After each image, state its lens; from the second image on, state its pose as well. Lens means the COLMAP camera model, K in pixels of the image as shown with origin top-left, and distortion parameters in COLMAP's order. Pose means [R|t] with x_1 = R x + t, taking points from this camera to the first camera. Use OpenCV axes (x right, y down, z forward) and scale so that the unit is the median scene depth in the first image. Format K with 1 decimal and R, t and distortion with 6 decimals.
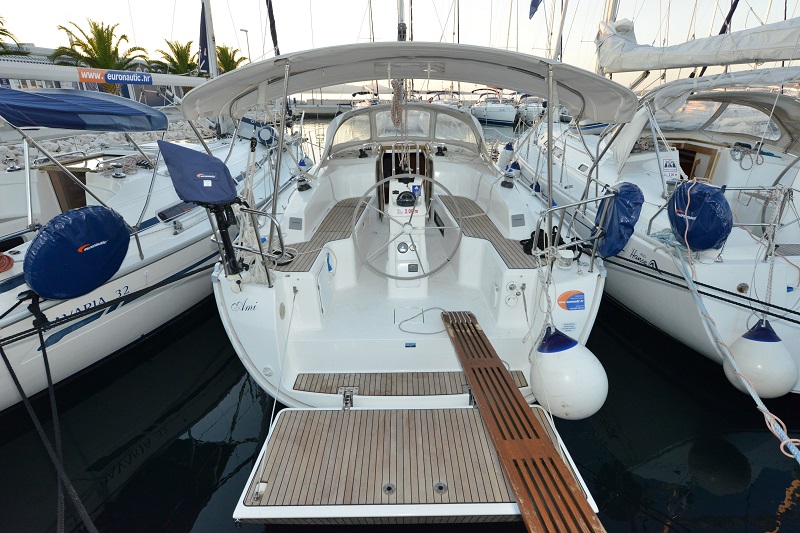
lens RADIAL K [[397.2, 0, 400.0], [0, 397.2, 266.5], [0, 0, 1]] dist [0.011836, -0.000236]
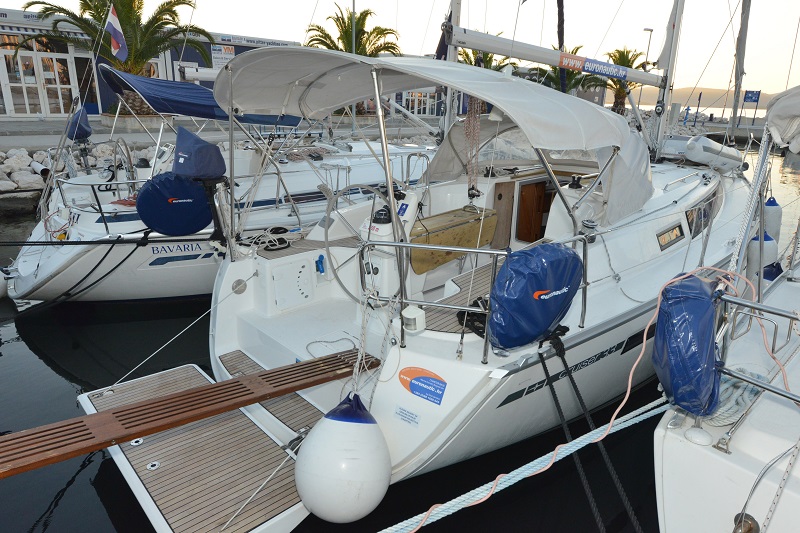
lens RADIAL K [[505.2, 0, 400.0], [0, 505.2, 266.5], [0, 0, 1]] dist [0.003247, 0.000717]
pose [[0.690993, 0.253151, -0.677084, 0.948424], [-0.319470, 0.947180, 0.028103, -0.123595], [0.648435, 0.196889, 0.735369, 0.259415]]
